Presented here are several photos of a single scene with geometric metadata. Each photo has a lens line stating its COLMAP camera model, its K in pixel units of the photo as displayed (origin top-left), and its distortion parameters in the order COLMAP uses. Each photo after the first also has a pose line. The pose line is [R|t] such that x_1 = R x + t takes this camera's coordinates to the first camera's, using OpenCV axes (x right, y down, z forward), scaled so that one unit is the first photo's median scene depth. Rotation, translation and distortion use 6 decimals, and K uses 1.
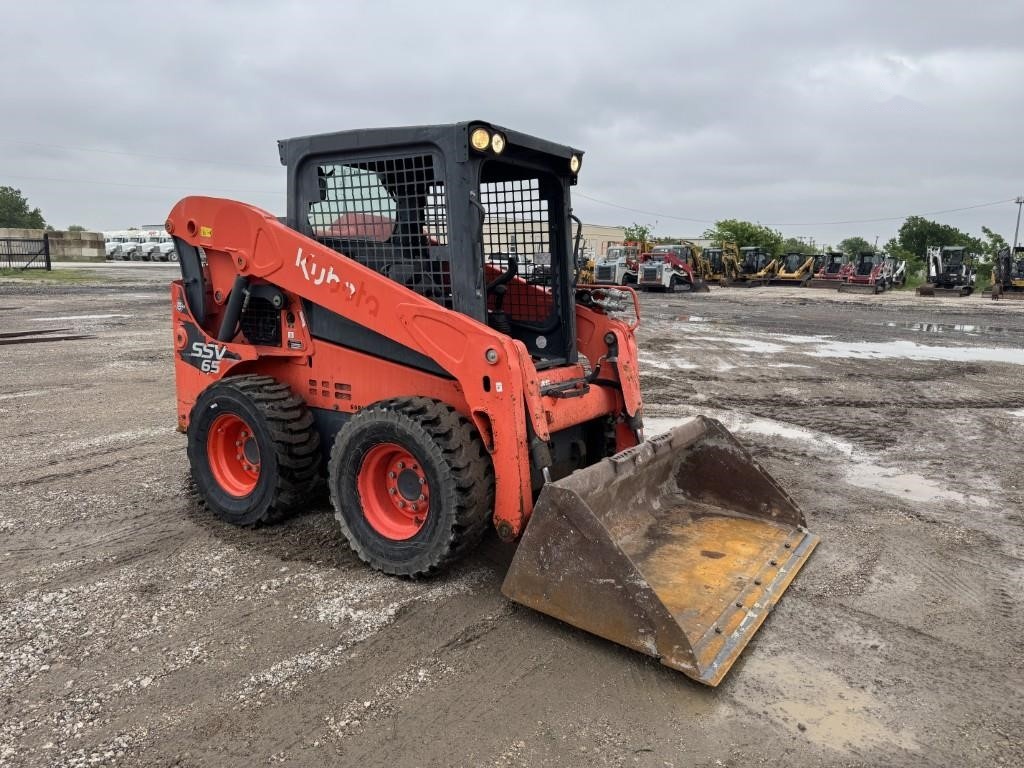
lens RADIAL K [[705.4, 0, 509.1], [0, 705.4, 380.5], [0, 0, 1]] dist [0.152049, -0.256557]
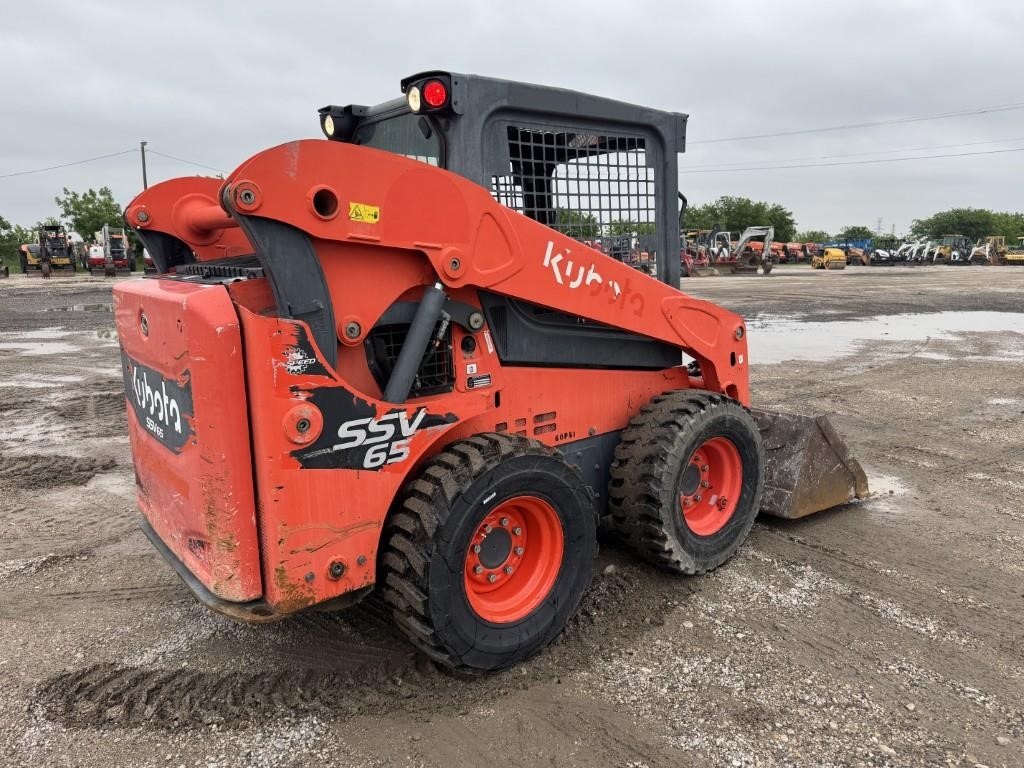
lens RADIAL K [[705.4, 0, 509.1], [0, 705.4, 380.5], [0, 0, 1]] dist [0.152049, -0.256557]
pose [[0.298376, -0.195146, 0.934286, -0.996010], [0.168909, 0.974221, 0.149545, -0.158800], [-0.939384, 0.113189, 0.323646, 0.805562]]
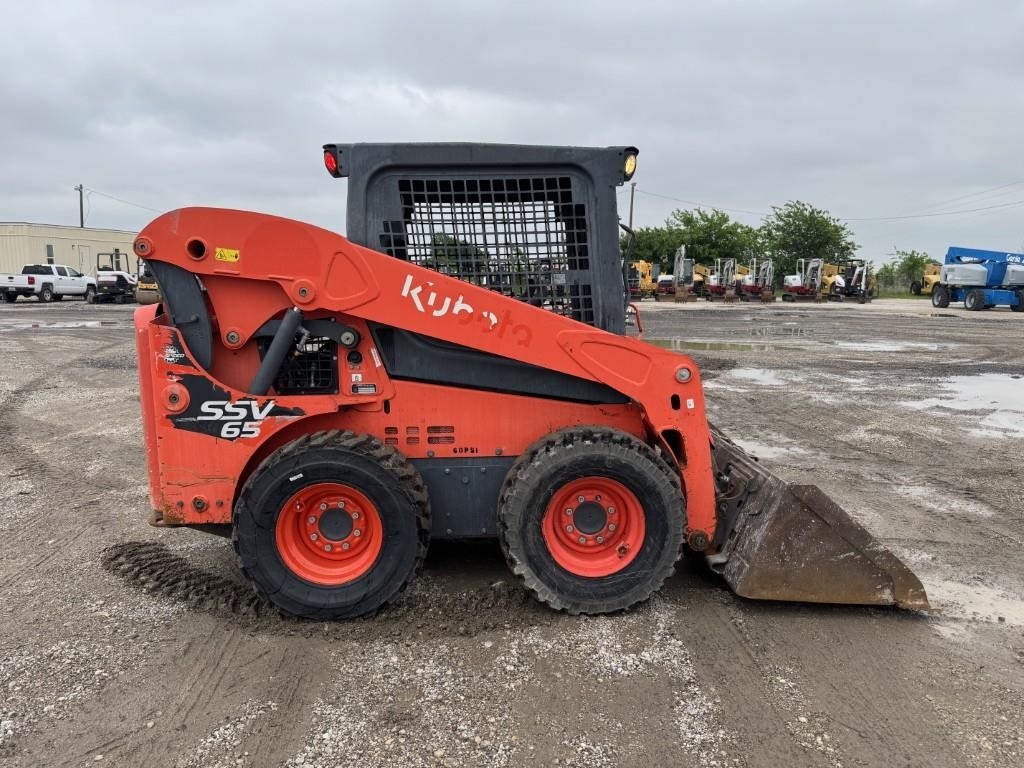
lens RADIAL K [[705.4, 0, 509.1], [0, 705.4, 380.5], [0, 0, 1]] dist [0.152049, -0.256557]
pose [[0.819034, -0.101352, 0.564722, -0.675438], [0.110522, 0.993710, 0.018049, -0.060182], [-0.562999, 0.047632, 0.825084, 0.231595]]
